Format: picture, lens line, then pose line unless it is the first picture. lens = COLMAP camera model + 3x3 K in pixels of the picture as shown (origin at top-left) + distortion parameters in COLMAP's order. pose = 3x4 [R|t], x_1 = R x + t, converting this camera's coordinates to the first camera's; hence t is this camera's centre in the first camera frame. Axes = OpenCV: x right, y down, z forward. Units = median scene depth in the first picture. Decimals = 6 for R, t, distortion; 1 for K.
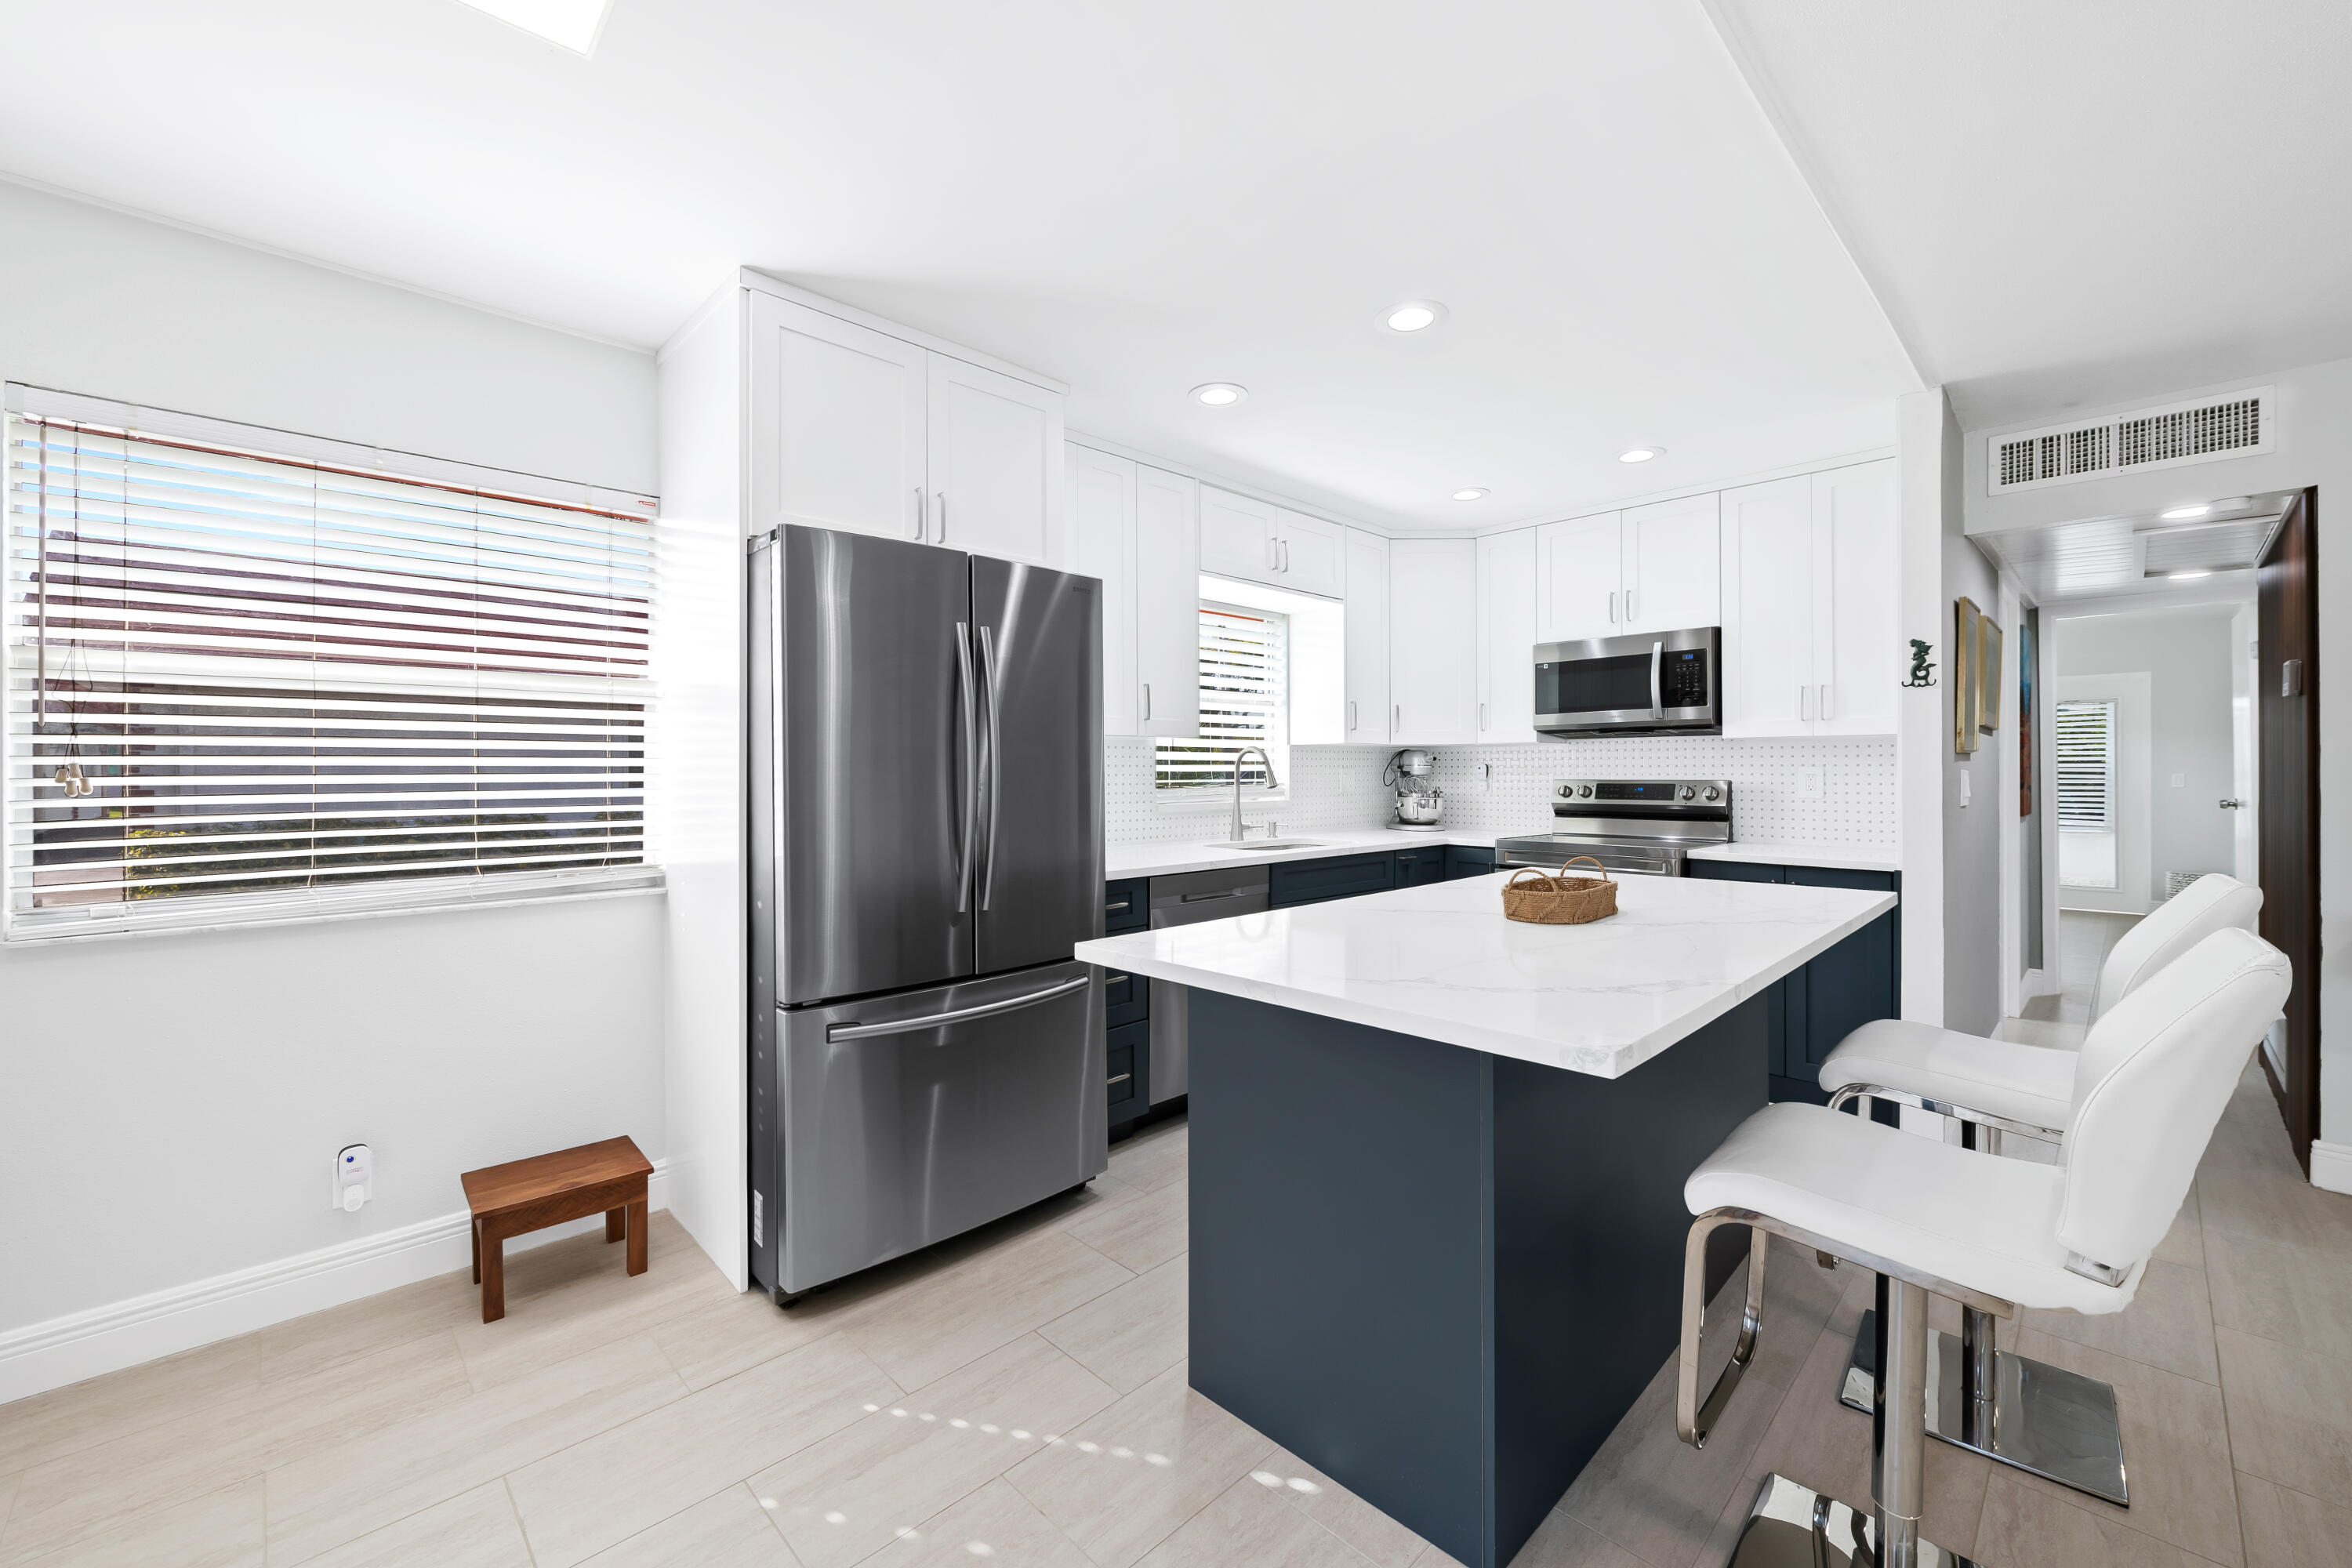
lens RADIAL K [[933.0, 0, 1187.1], [0, 933.0, 767.1], [0, 0, 1]] dist [-0.000059, -0.002812]
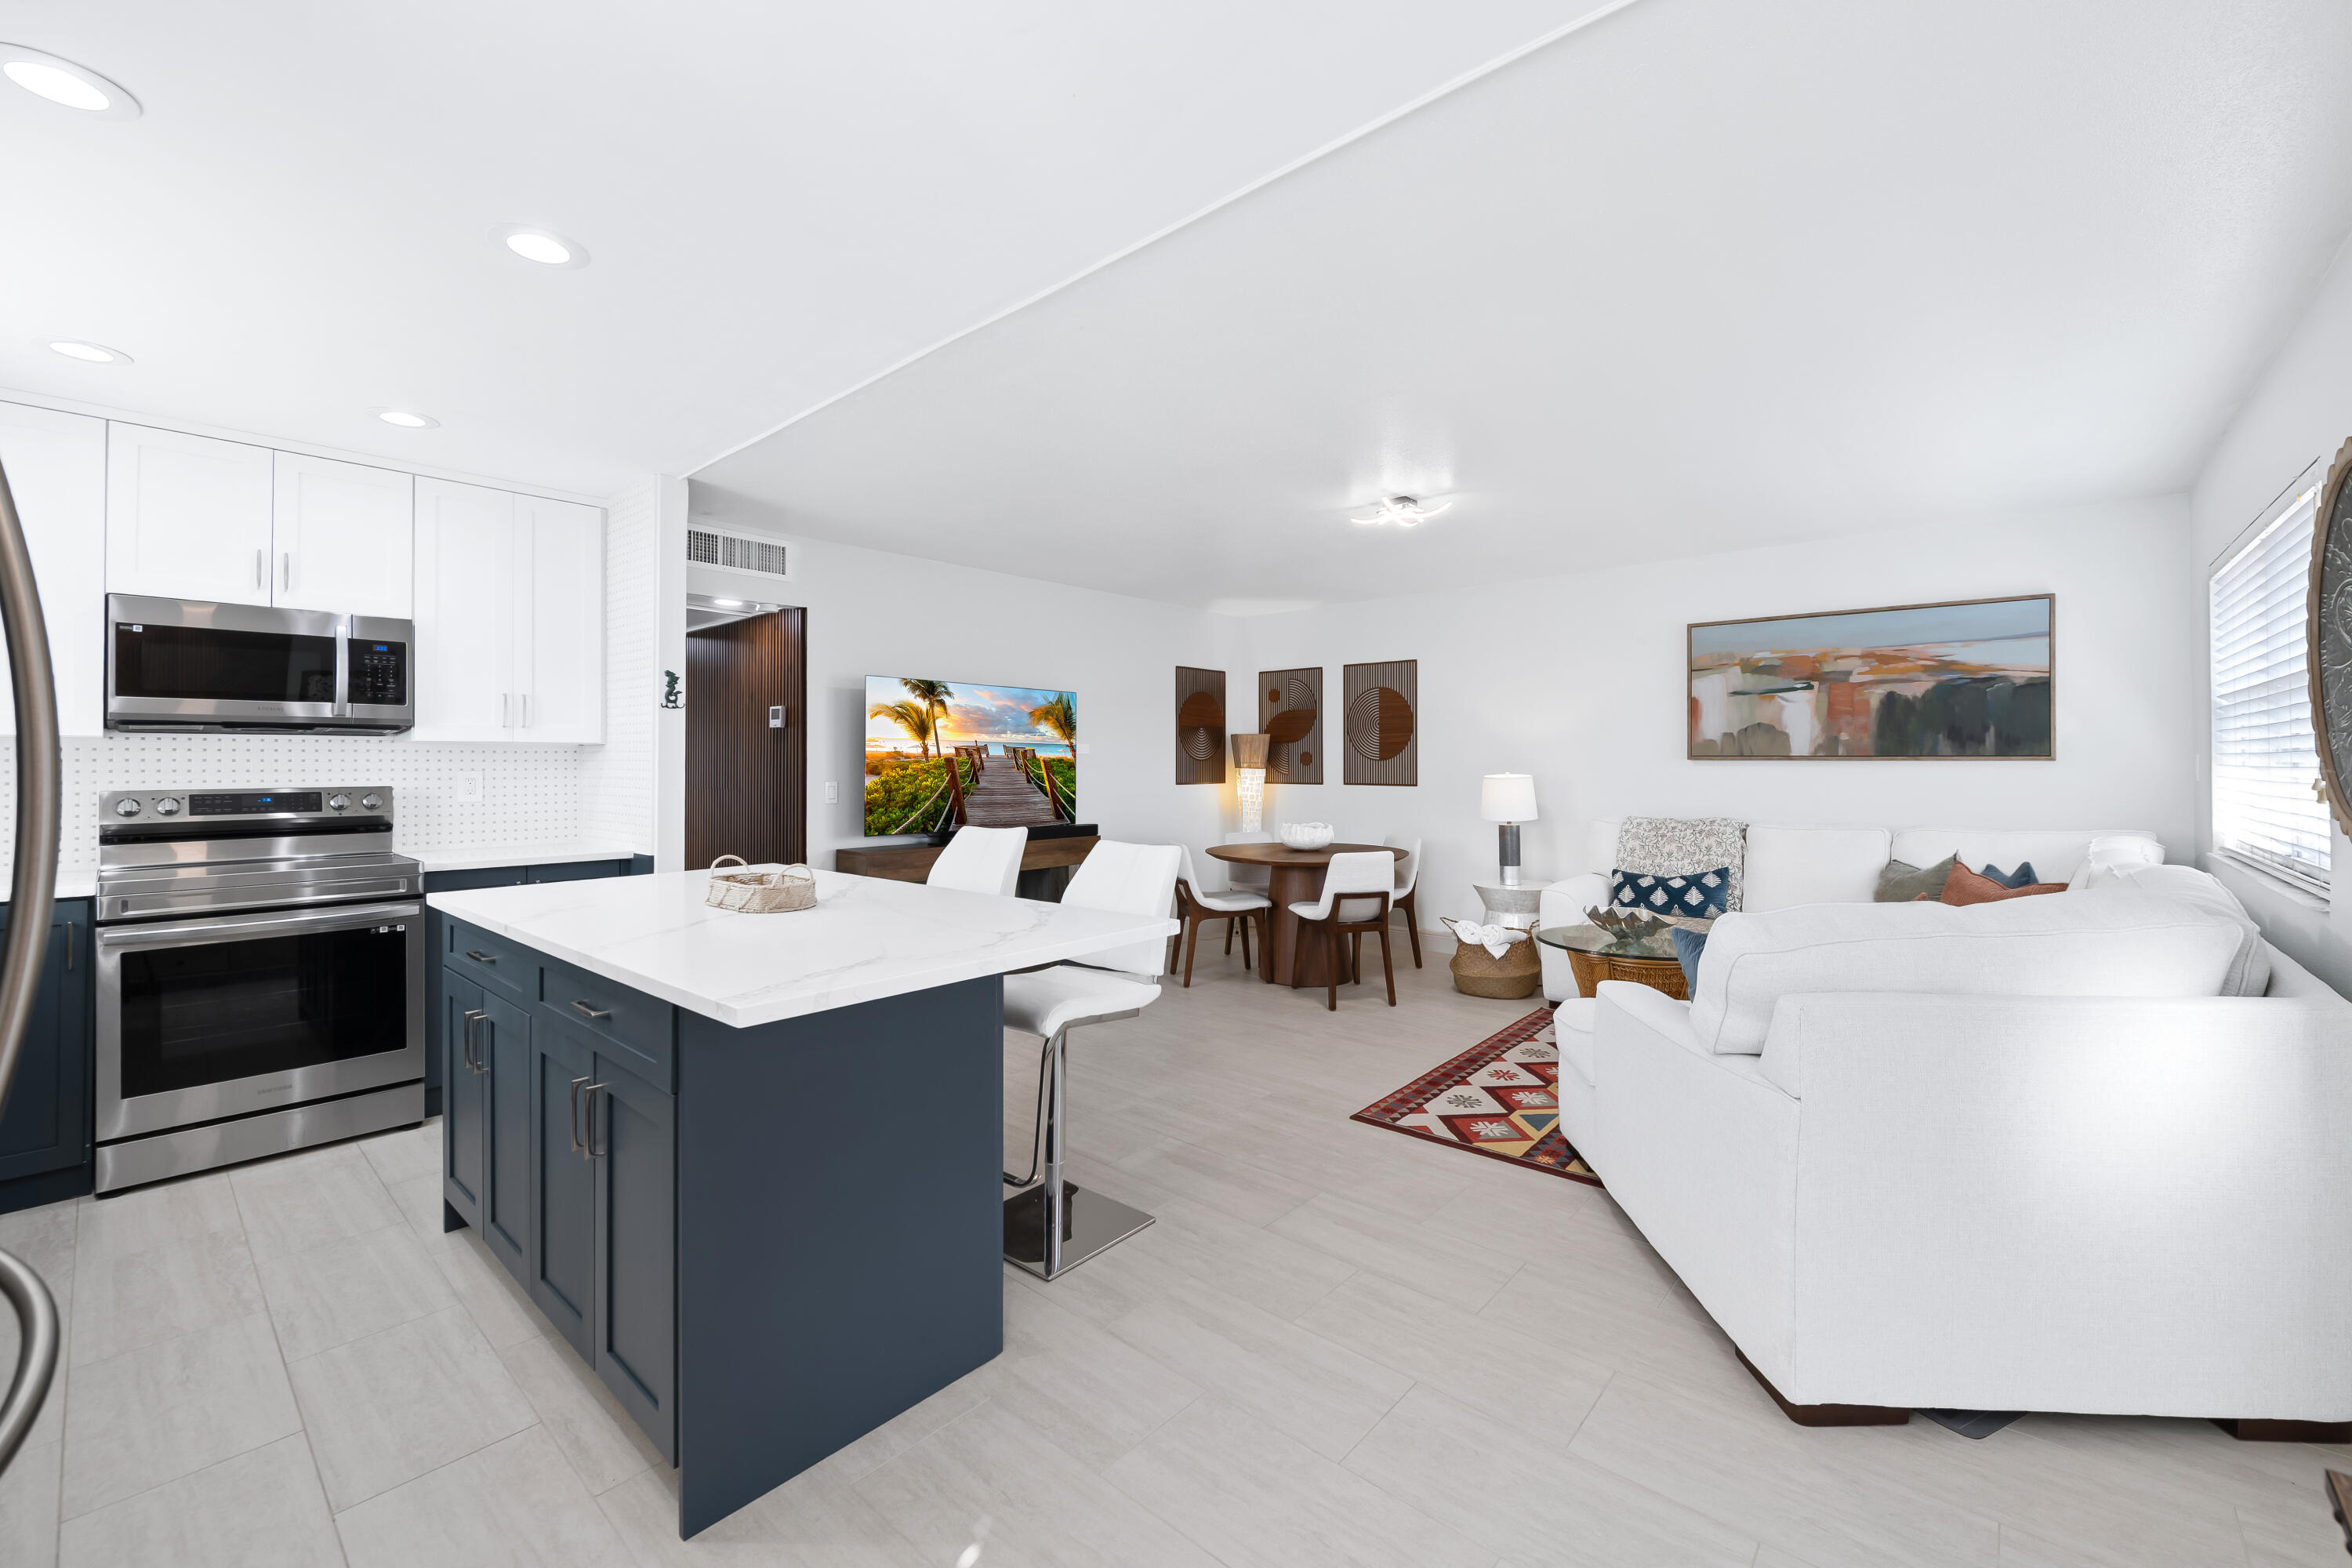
lens RADIAL K [[933.0, 0, 1182.9], [0, 933.0, 758.7], [0, 0, 1]] dist [-0.000059, -0.002812]
pose [[-0.071832, 0.008791, 0.997378, -0.475549], [0.000761, 0.999961, -0.008759, -0.005202], [-0.997416, 0.000130, -0.071836, 0.354486]]
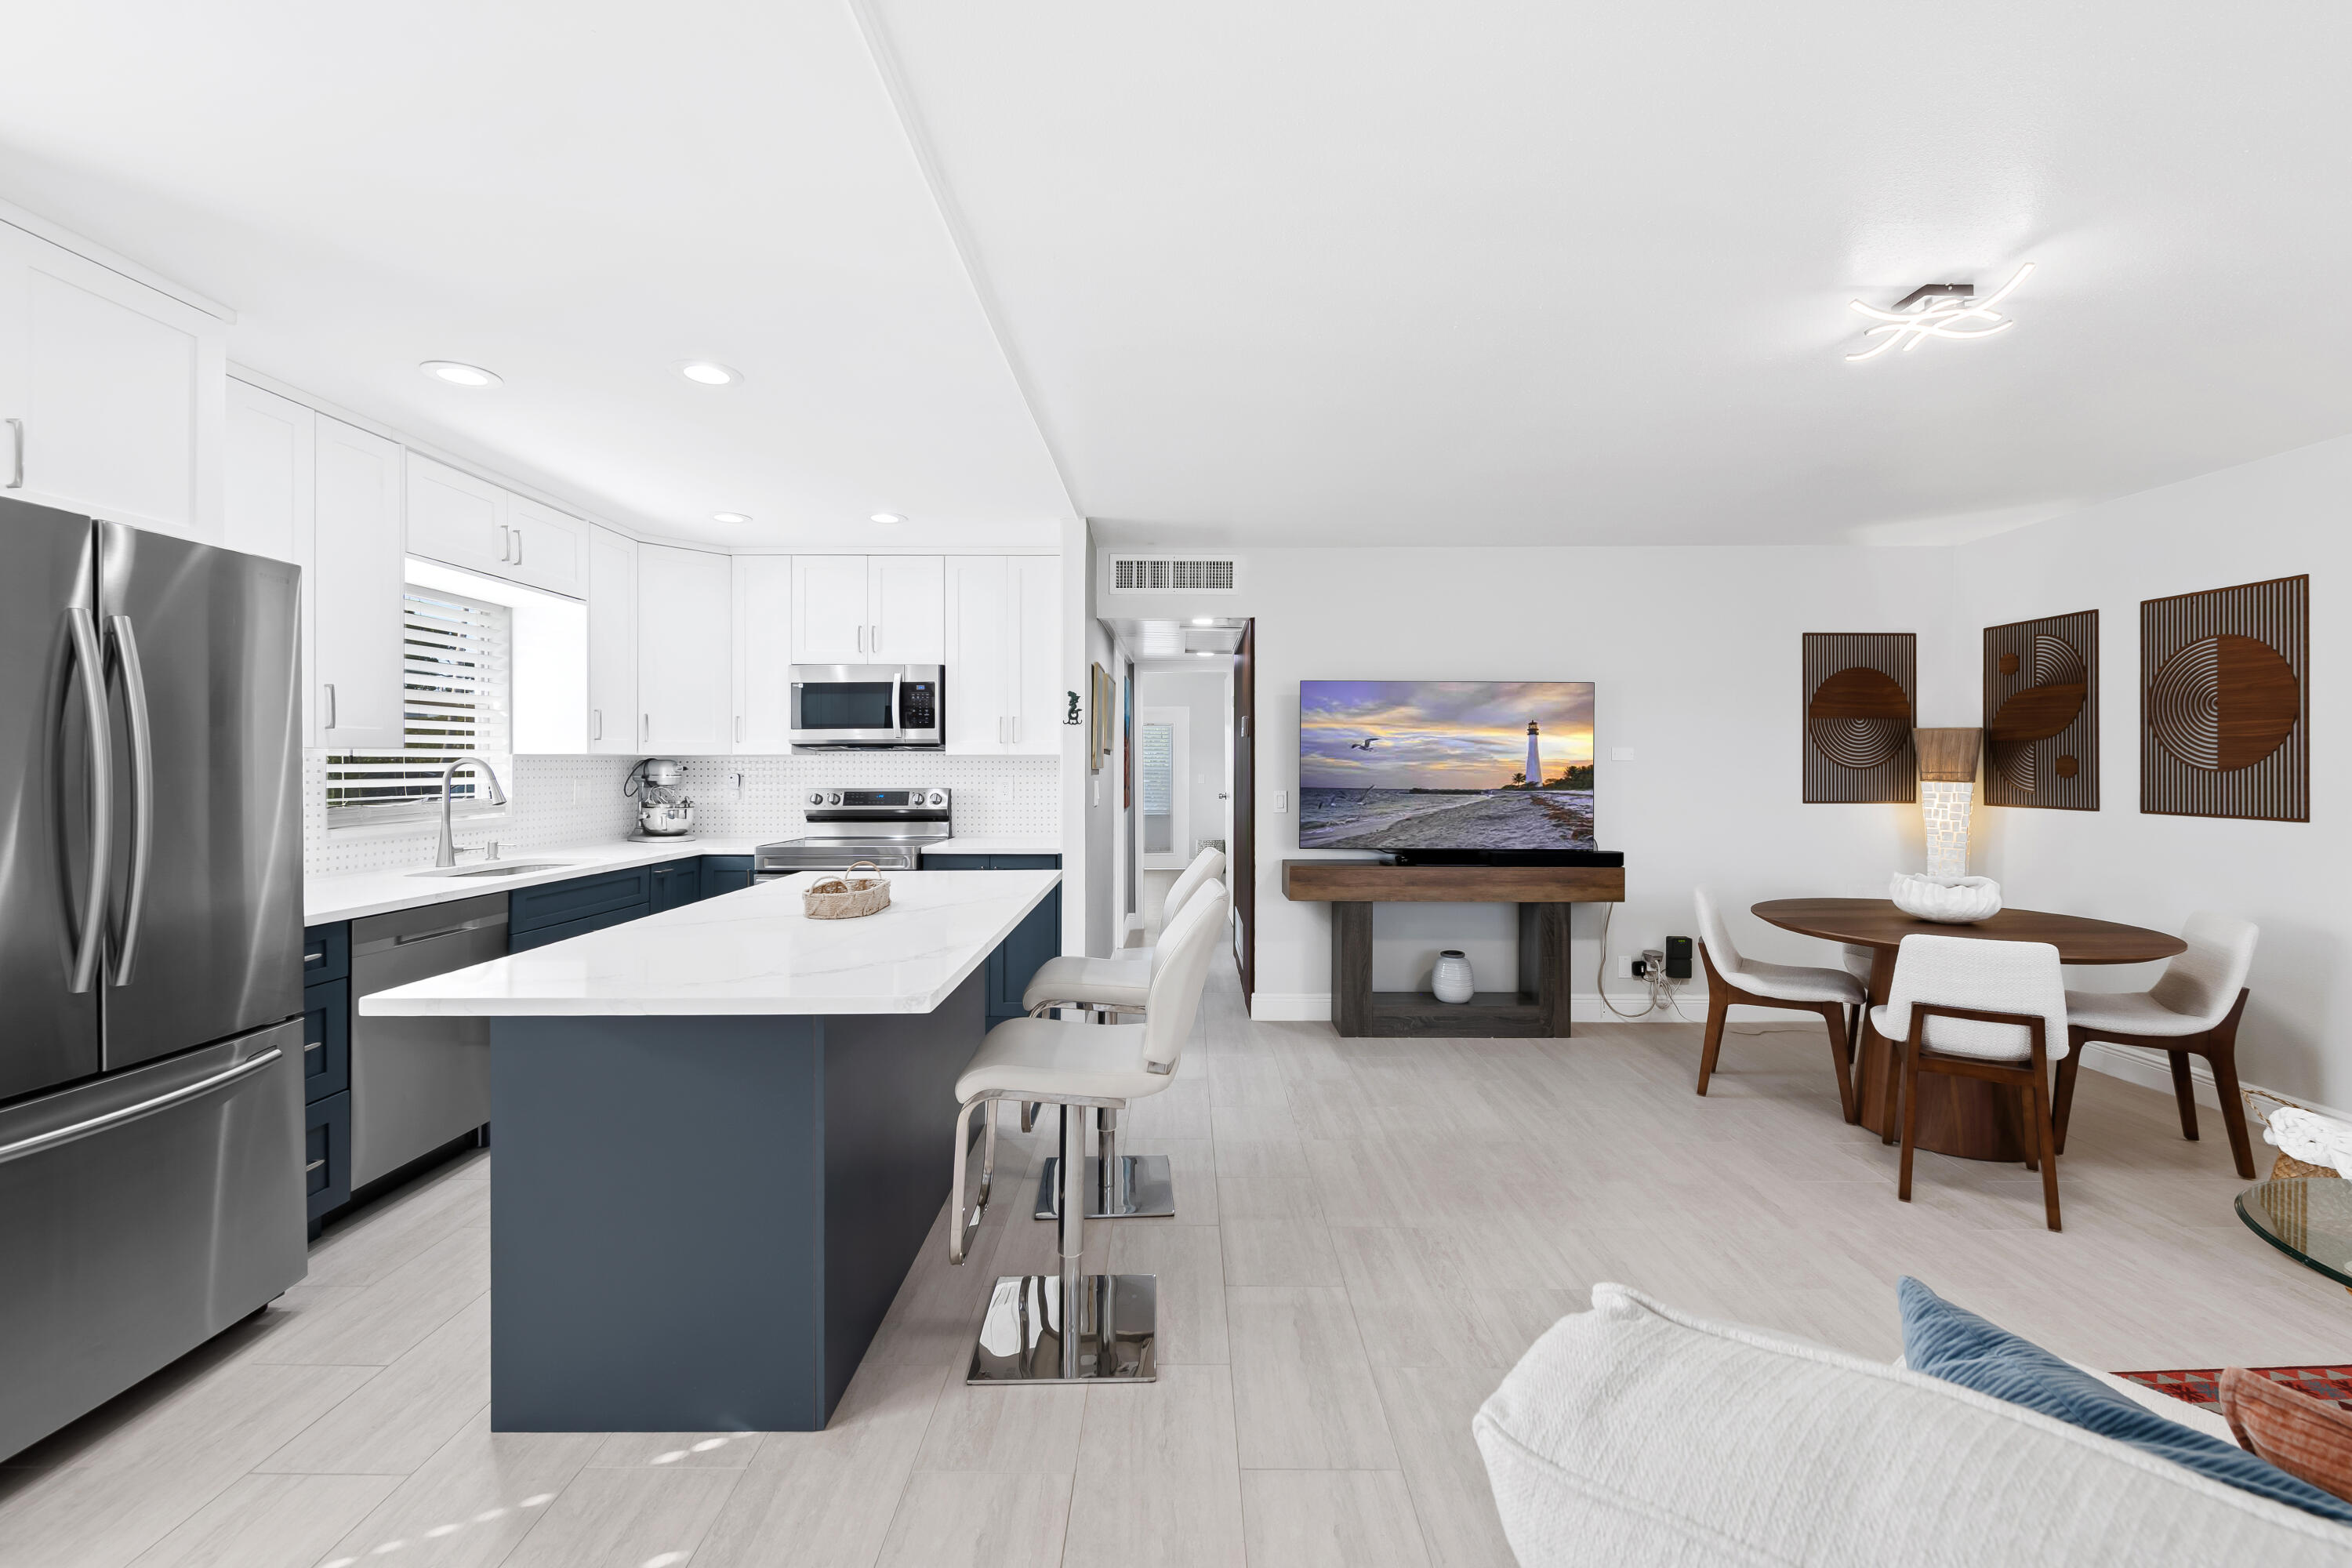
lens RADIAL K [[933.0, 0, 1181.6], [0, 933.0, 762.4], [0, 0, 1]] dist [-0.000059, -0.002812]
pose [[0.701631, 0.003614, 0.712532, -0.107375], [-0.003191, 0.999993, -0.001930, -0.022926], [-0.712534, -0.000919, 0.701637, -0.114255]]
